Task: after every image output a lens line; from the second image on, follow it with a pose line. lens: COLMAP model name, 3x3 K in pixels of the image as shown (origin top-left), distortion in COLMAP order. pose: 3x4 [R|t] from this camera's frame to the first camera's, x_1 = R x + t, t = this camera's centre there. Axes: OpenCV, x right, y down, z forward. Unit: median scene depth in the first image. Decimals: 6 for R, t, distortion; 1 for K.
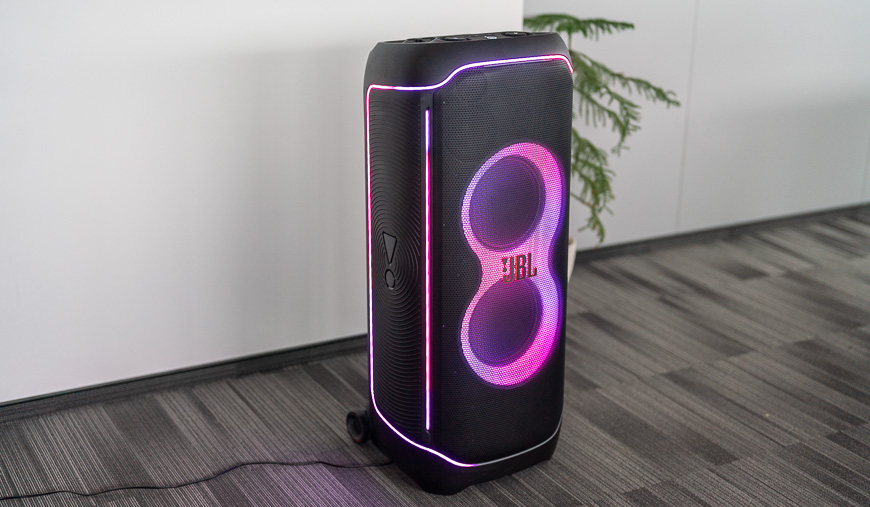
lens RADIAL K [[1192.7, 0, 435.0], [0, 1192.7, 253.5], [0, 0, 1]] dist [-0.019340, -0.018442]
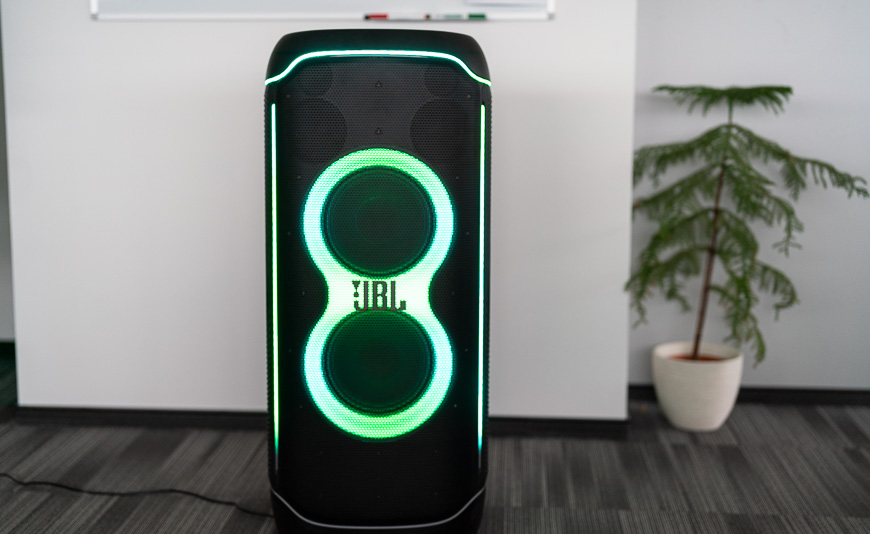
lens RADIAL K [[1201.0, 0, 435.0], [0, 1201.0, 267.0], [0, 0, 1]] dist [-0.090869, 0.397840]
pose [[0.833690, 0.066296, -0.548239, 0.497610], [-0.159500, 0.979365, -0.124116, 0.079427], [0.528697, 0.190918, 0.827061, 0.262644]]
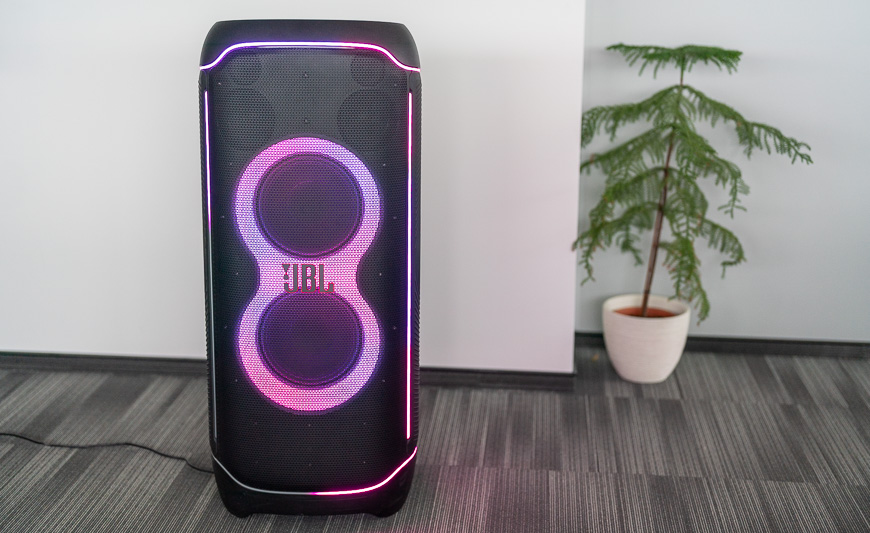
lens RADIAL K [[1201.0, 0, 435.0], [0, 1201.0, 266.5], [0, 0, 1]] dist [-0.090869, 0.397840]
pose [[0.820255, 0.129358, -0.557179, 0.560377], [-0.170496, 0.985106, -0.022289, 0.005822], [0.545998, 0.113279, 0.830093, 0.263344]]
